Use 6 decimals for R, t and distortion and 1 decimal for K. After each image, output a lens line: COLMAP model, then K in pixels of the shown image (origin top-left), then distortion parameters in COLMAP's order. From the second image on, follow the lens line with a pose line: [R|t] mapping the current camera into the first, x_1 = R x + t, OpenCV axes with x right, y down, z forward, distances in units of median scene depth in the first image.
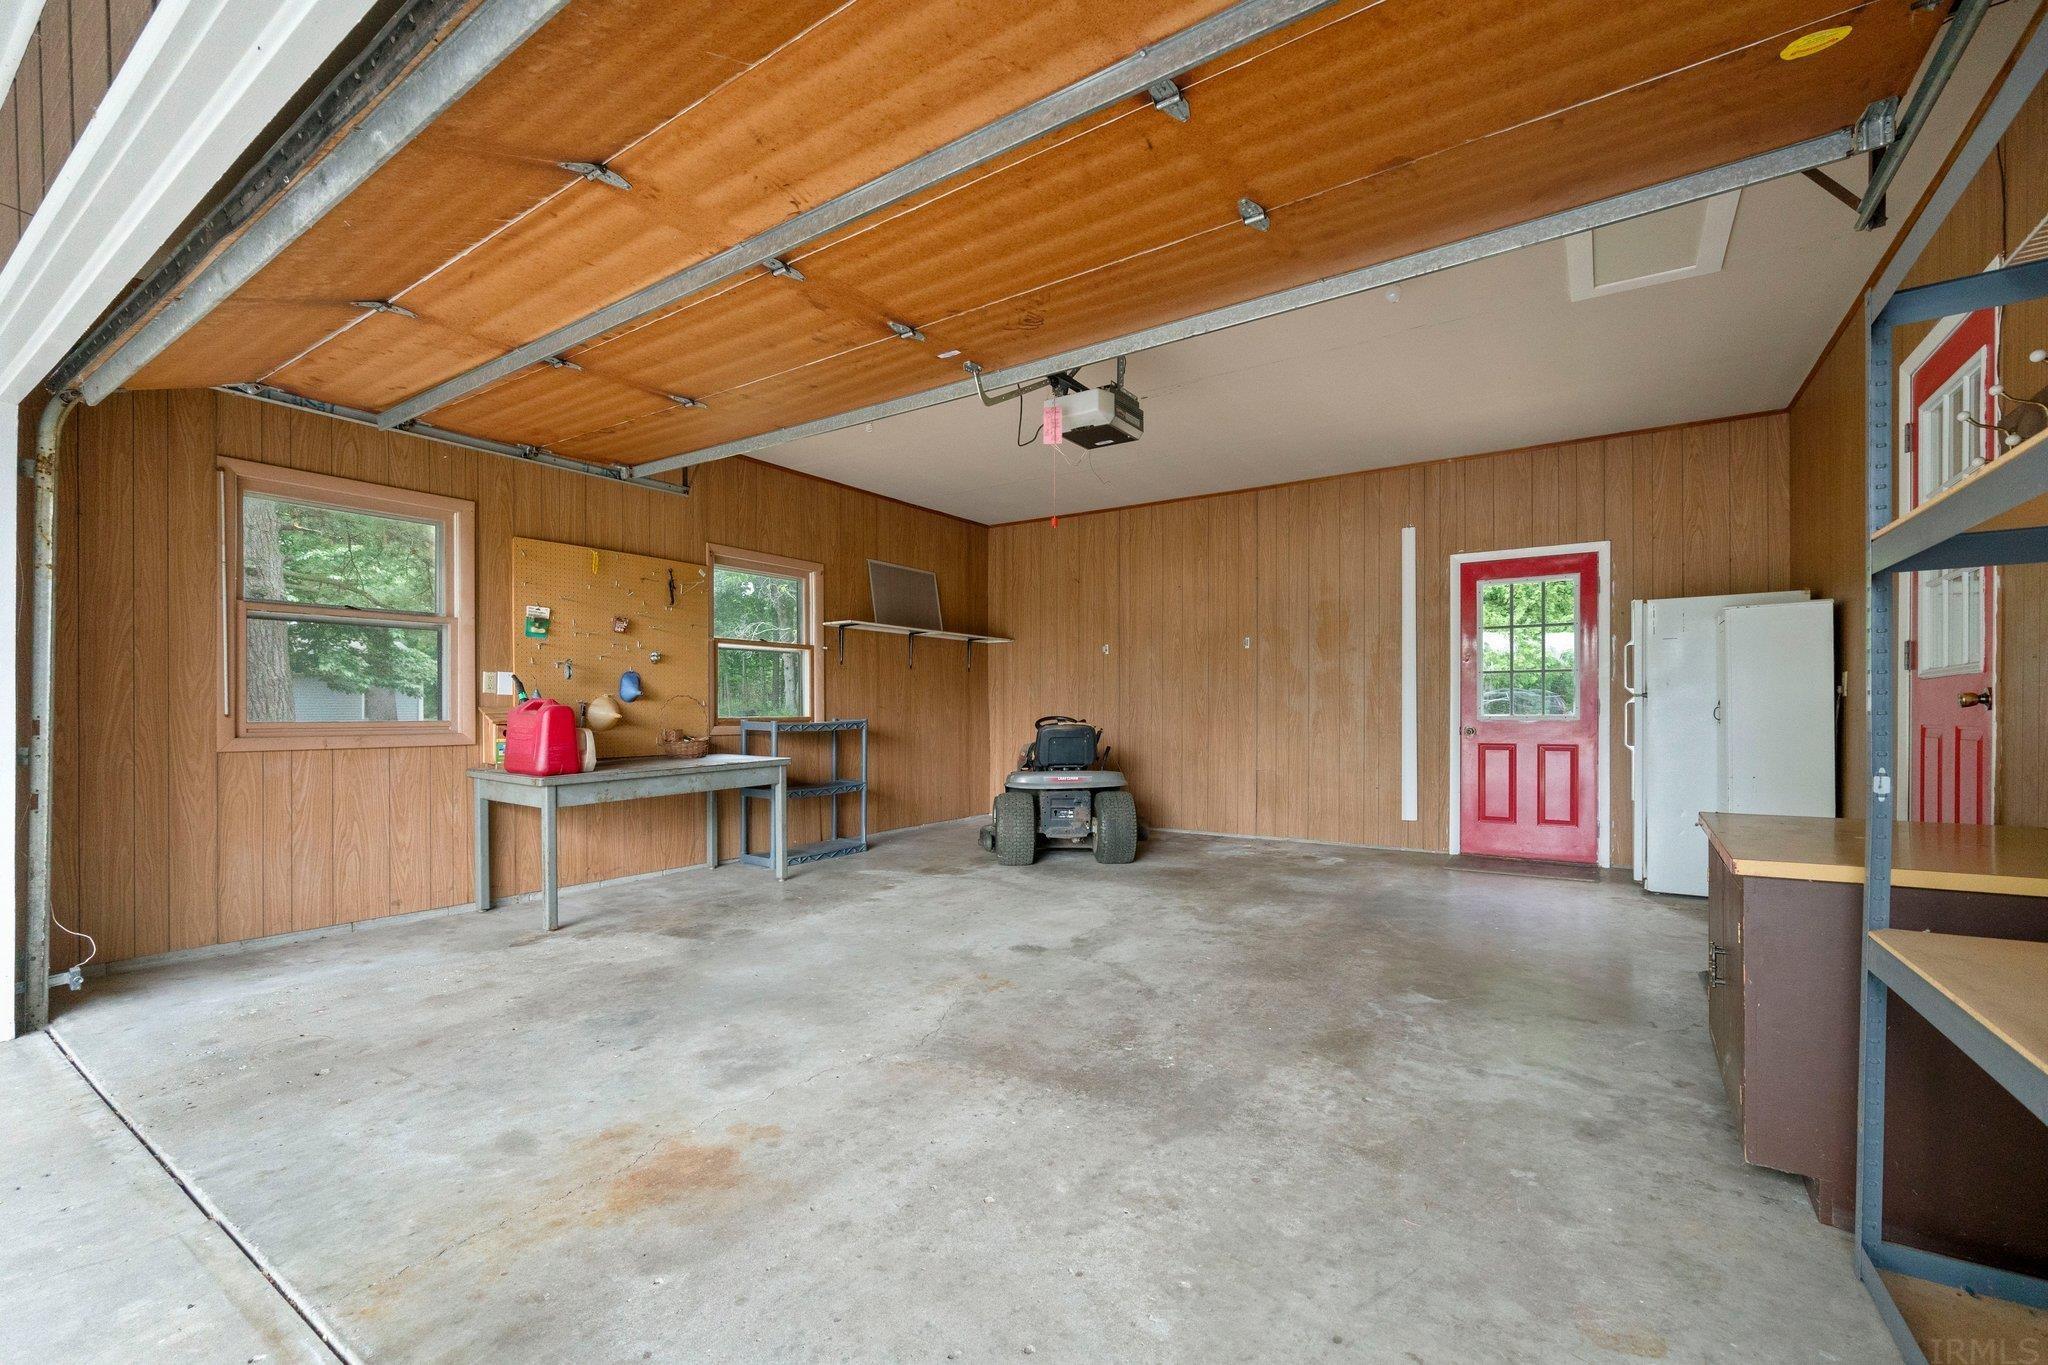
lens RADIAL K [[871.2, 0, 1001.9], [0, 871.2, 707.8], [0, 0, 1]] dist [-0.014813, 0.005167]
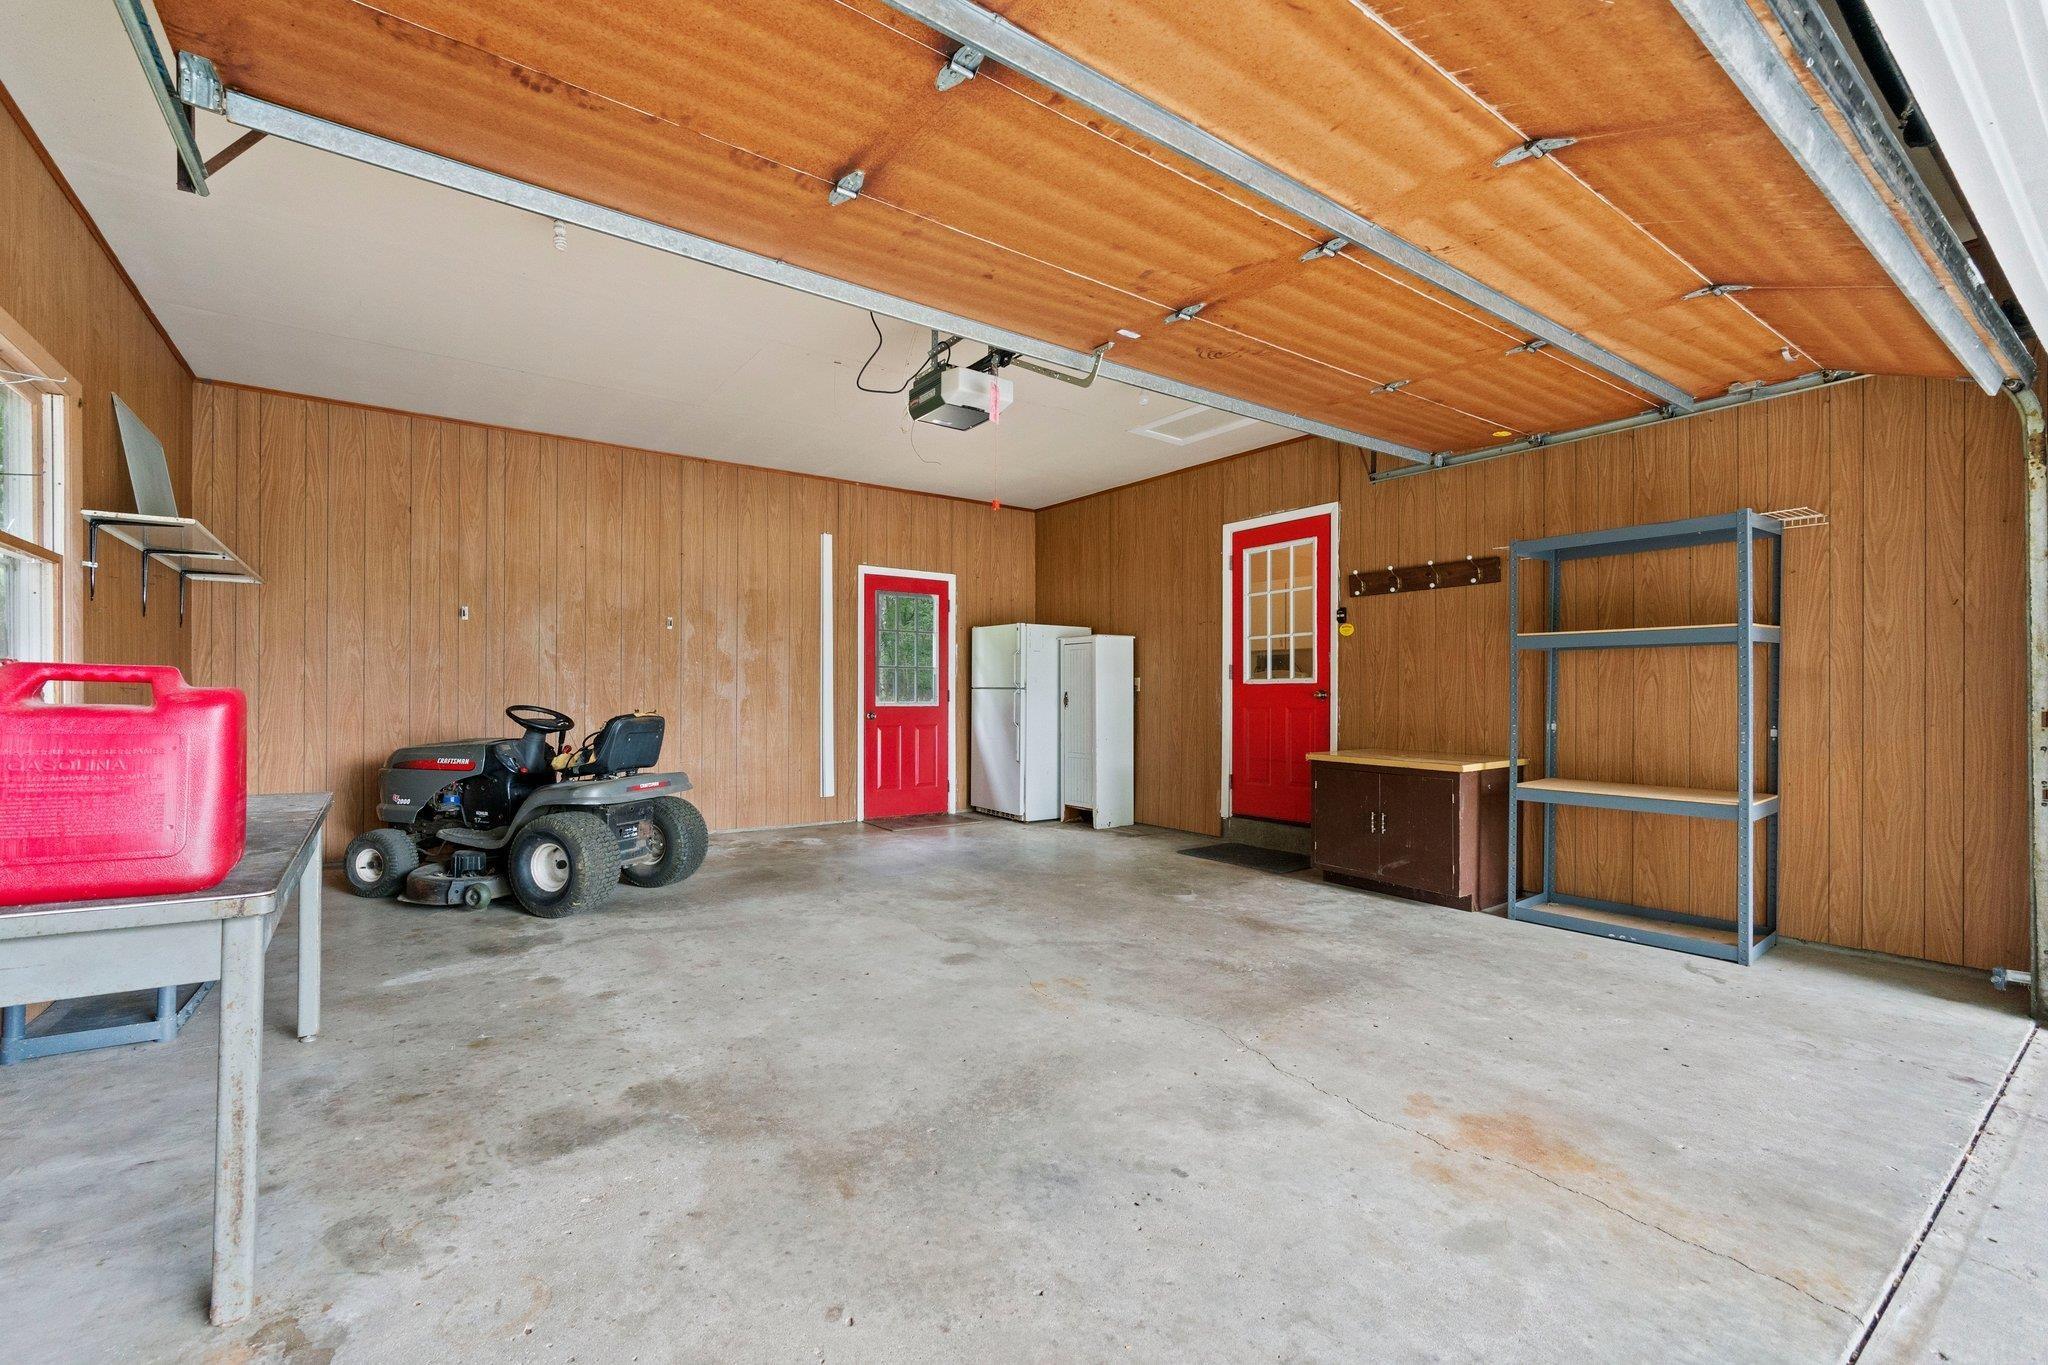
lens RADIAL K [[871.2, 0, 1027.9], [0, 871.2, 694.7], [0, 0, 1]] dist [-0.014813, 0.005167]
pose [[0.335204, 0.003935, 0.942137, -1.020918], [-0.005998, 0.999980, -0.002043, -0.001021], [-0.942126, -0.004966, 0.335221, 0.785419]]
